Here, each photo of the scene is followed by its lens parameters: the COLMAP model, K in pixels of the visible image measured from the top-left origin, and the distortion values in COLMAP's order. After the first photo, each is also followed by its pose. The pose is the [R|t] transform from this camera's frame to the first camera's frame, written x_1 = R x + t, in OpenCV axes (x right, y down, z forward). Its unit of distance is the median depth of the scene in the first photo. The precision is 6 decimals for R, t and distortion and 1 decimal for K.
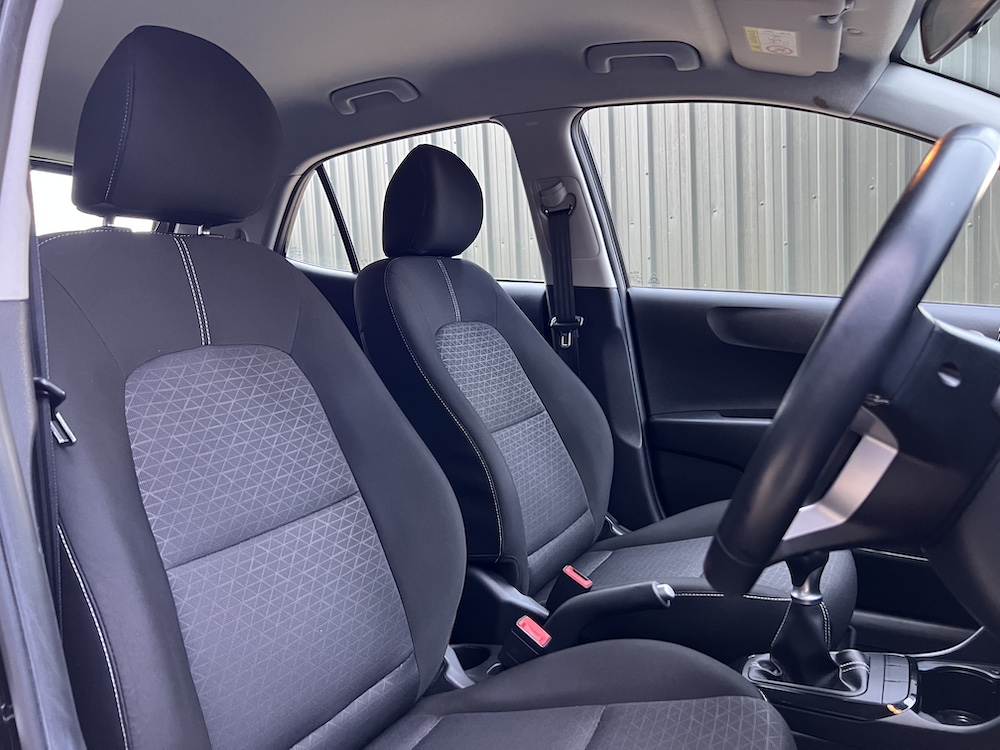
lens RADIAL K [[749.7, 0, 498.5], [0, 749.7, 381.6], [0, 0, 1]] dist [0.047418, -0.051781]
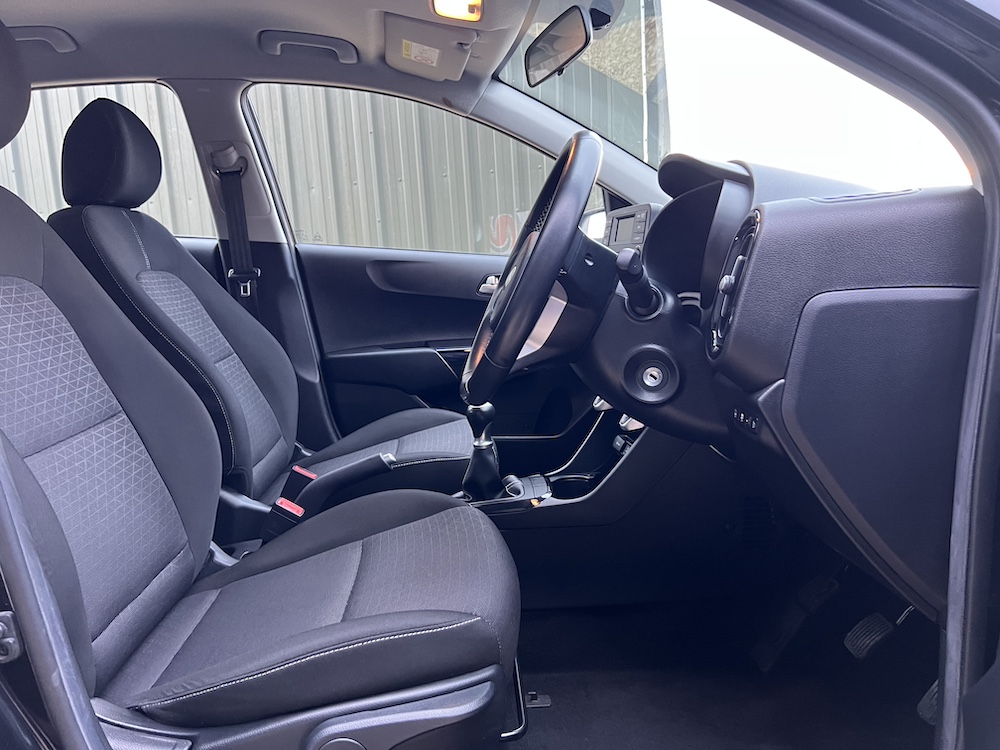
lens RADIAL K [[749.7, 0, 498.5], [0, 749.7, 381.6], [0, 0, 1]] dist [0.047418, -0.051781]
pose [[0.855983, -0.077752, 0.511124, -0.212242], [0.064662, 0.996964, 0.043368, 0.069647], [-0.512945, -0.004072, 0.858412, -0.189234]]
